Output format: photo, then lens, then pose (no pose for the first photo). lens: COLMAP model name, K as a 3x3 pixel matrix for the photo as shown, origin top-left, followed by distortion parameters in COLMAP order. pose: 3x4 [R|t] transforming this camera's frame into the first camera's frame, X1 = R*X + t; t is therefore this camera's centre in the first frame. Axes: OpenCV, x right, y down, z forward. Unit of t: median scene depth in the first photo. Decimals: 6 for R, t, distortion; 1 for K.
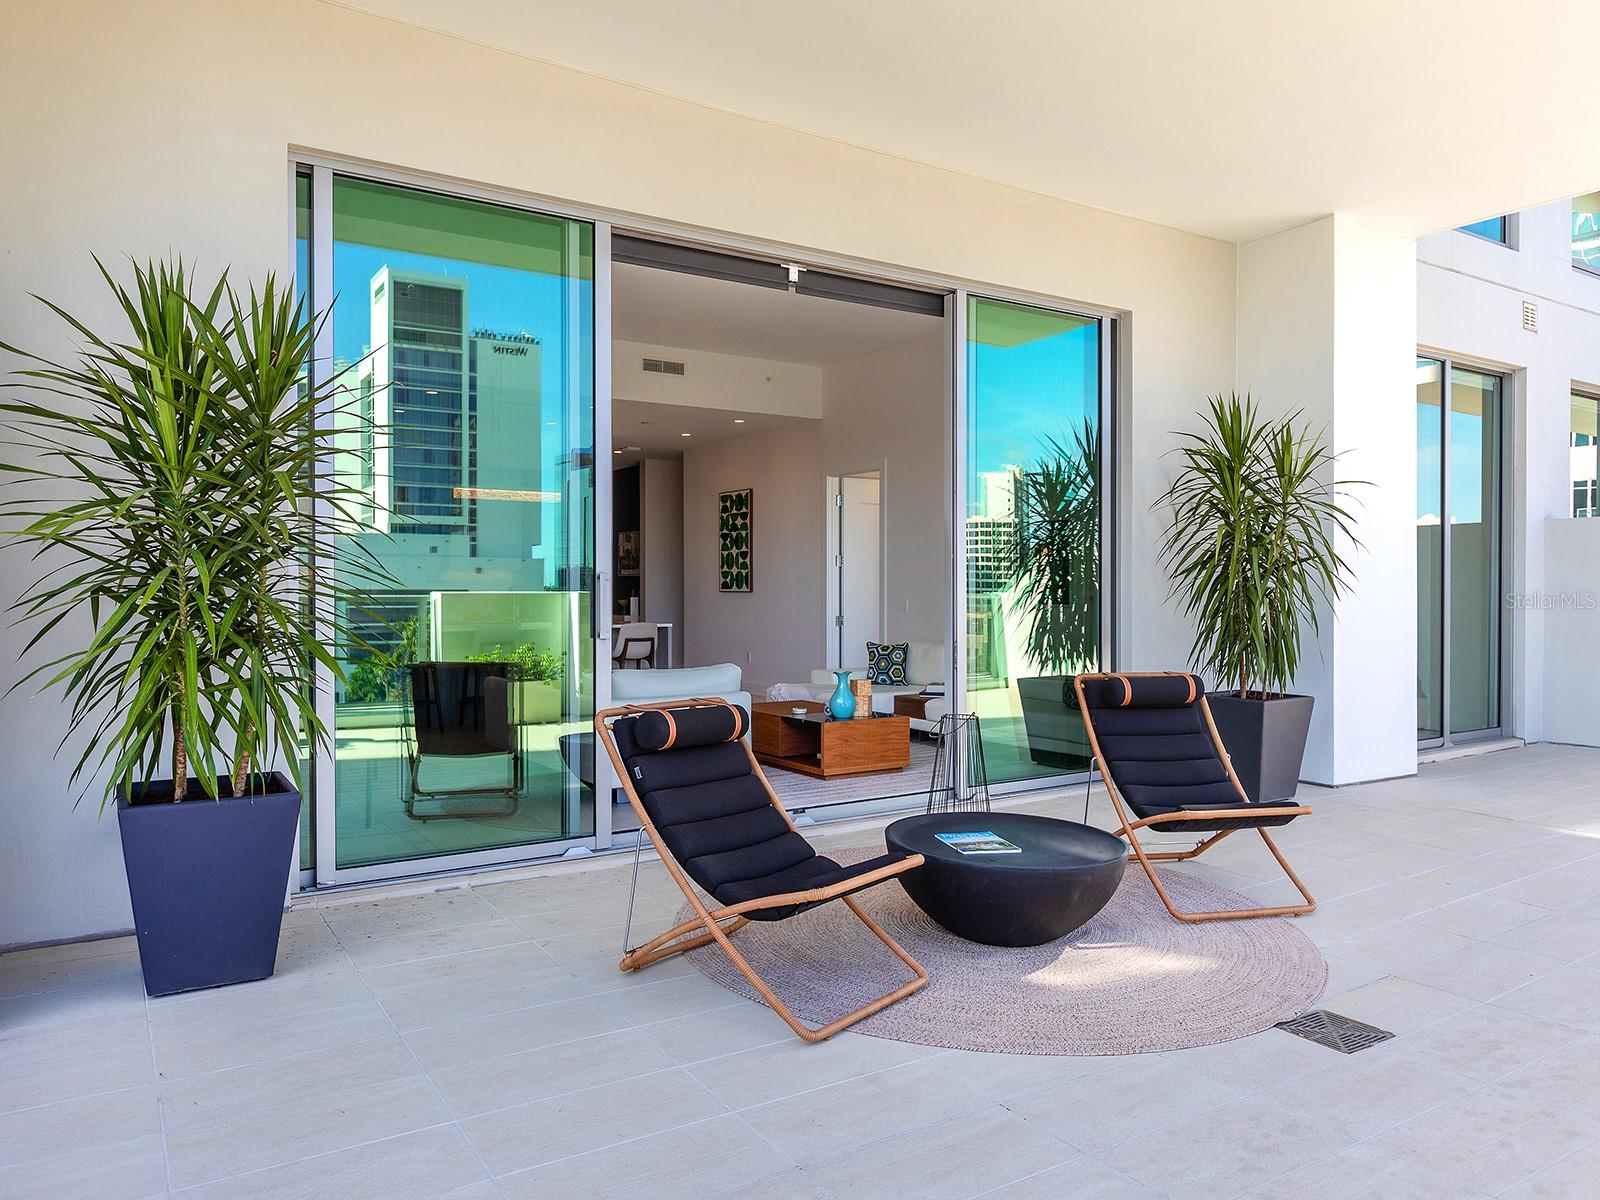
lens RADIAL K [[1126.7, 0, 800.0], [0, 1126.7, 600.0], [0, 0, 1]] dist [-0.000173, -0.006419]
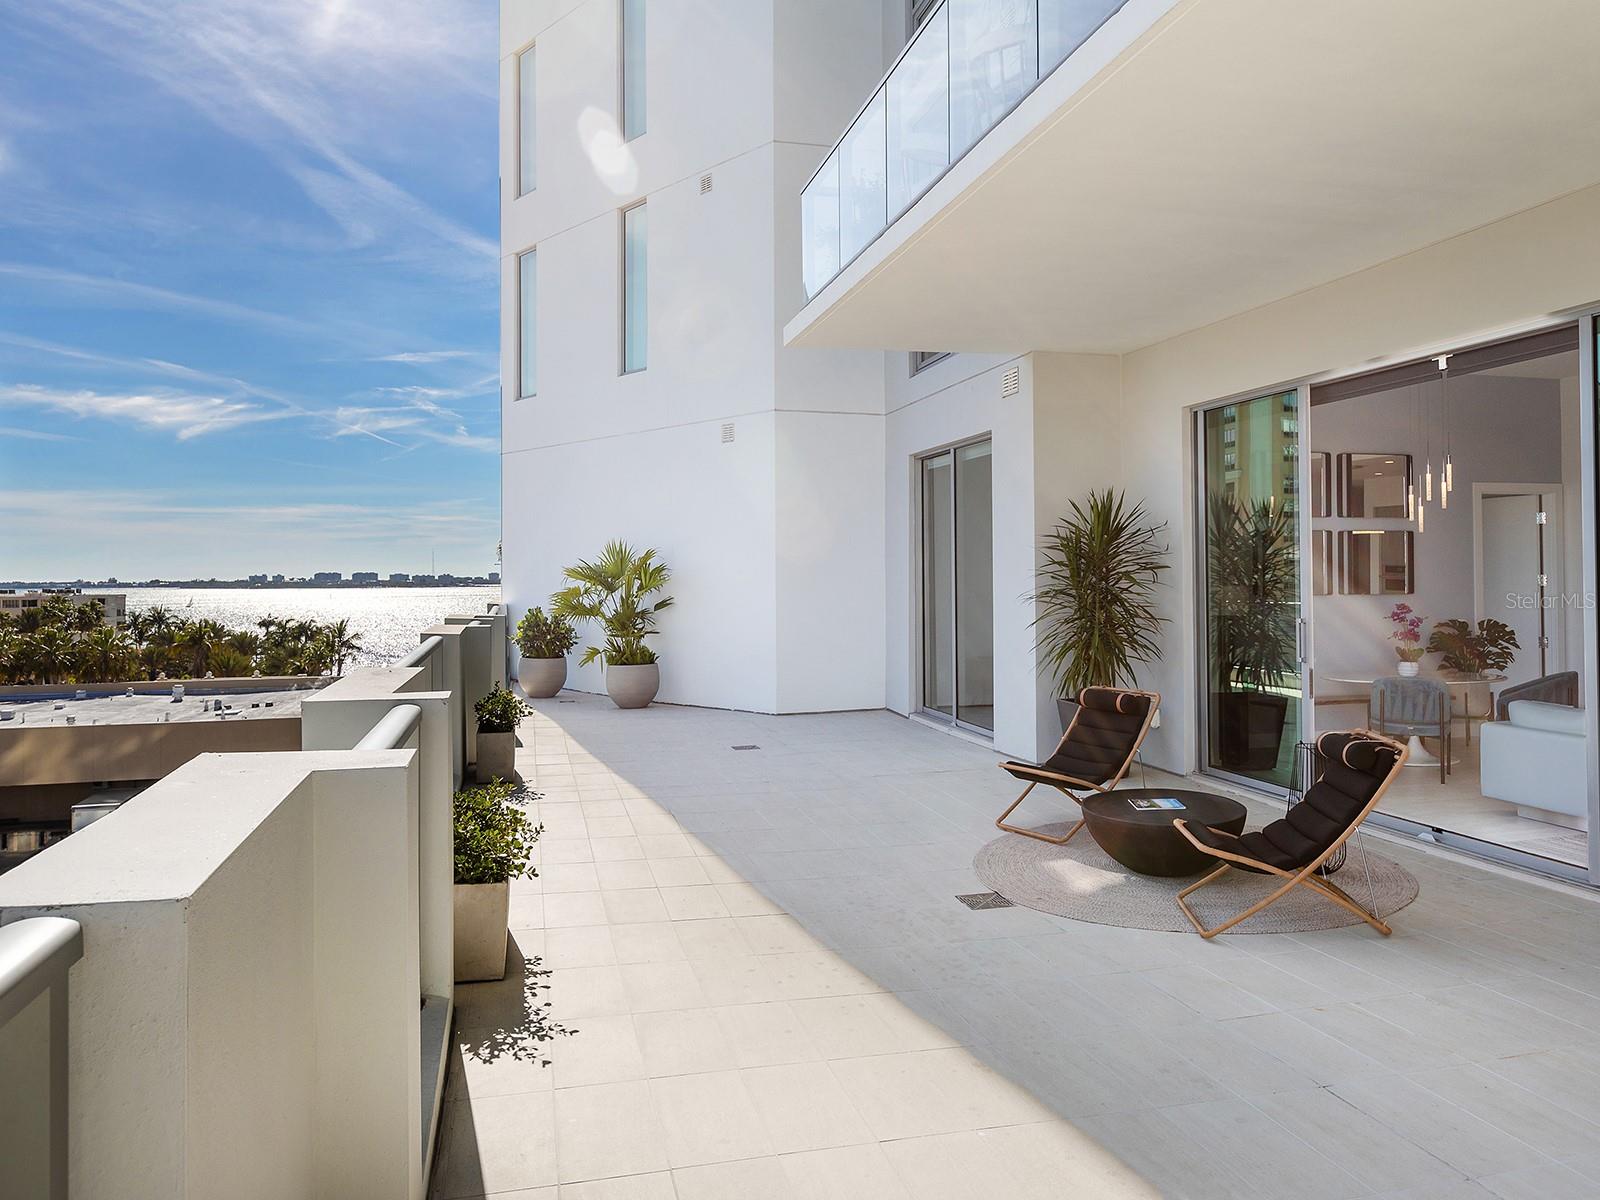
lens RADIAL K [[1190.7, 0, 800.0], [0, 1190.7, 600.0], [0, 0, 1]] dist [-0.000364, -0.002004]
pose [[-0.347687, 0.024233, -0.937297, 1.535826], [-0.008852, 0.999537, 0.029126, -0.088192], [0.937569, 0.018424, -0.347312, 0.916784]]
